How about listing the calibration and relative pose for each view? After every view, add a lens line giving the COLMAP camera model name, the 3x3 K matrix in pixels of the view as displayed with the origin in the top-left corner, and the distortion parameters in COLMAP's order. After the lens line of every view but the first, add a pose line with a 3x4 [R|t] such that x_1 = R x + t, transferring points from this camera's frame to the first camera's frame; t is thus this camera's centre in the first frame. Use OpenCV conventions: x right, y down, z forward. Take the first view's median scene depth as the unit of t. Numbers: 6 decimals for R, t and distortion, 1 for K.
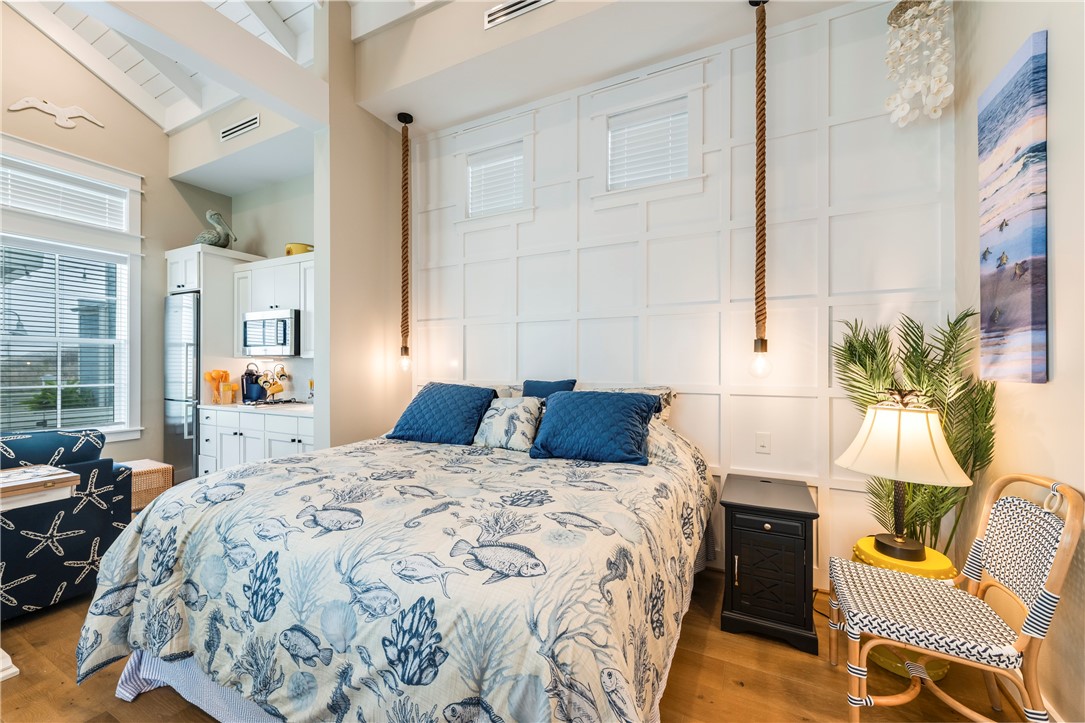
lens RADIAL K [[428.5, 0, 545.0], [0, 428.5, 365.0], [0, 0, 1]] dist [0.003349, 0.000245]
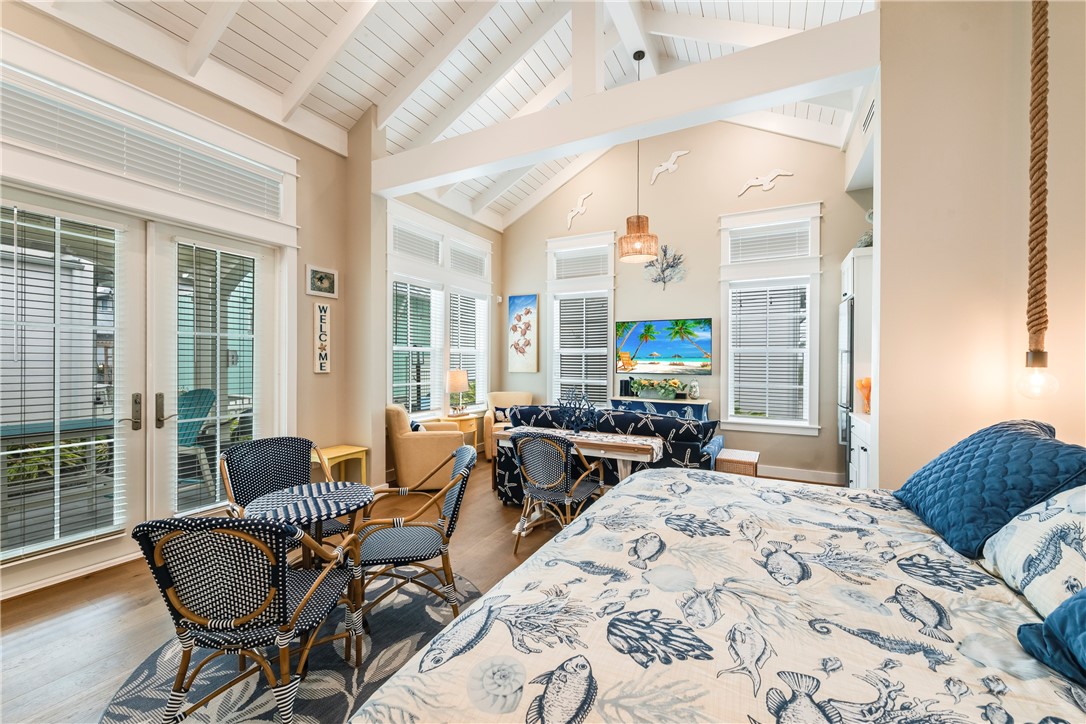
lens RADIAL K [[428.9, 0, 544.5], [0, 428.9, 362.3], [0, 0, 1]] dist [0.003349, 0.000245]
pose [[-0.026603, 0.000962, -0.999646, 0.380785], [-0.001416, 0.999998, 0.001000, -0.041983], [0.999645, 0.001443, -0.026601, 0.605100]]
